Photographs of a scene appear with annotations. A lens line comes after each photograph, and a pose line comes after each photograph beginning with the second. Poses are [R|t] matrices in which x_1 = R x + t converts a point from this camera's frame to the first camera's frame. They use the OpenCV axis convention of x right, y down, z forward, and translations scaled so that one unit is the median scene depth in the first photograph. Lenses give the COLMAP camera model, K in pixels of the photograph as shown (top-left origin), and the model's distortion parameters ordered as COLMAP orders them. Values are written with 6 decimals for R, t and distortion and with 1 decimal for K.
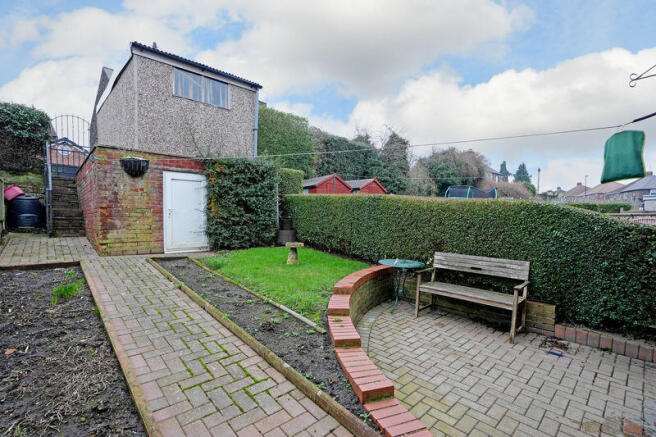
lens RADIAL K [[305.5, 0, 326.4], [0, 305.5, 221.7], [0, 0, 1]] dist [-0.001081, 0.000250]
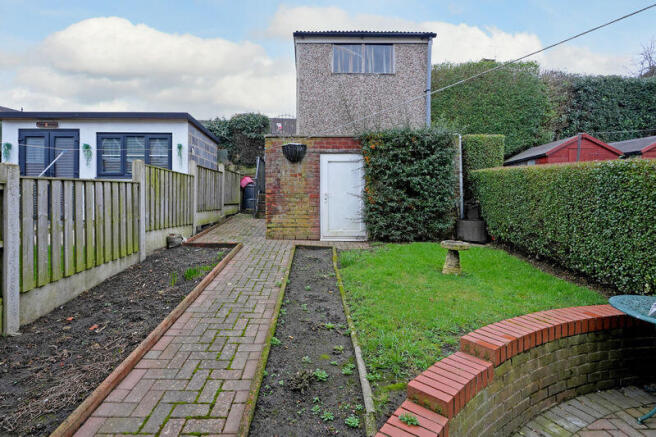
lens RADIAL K [[325.6, 0, 311.1], [0, 325.6, 191.3], [0, 0, 1]] dist [-0.004538, -0.000540]
pose [[0.738374, -0.017881, -0.674155, 0.124876], [-0.006792, 0.999401, -0.033946, -0.013500], [0.674358, 0.029644, 0.737810, 0.218835]]
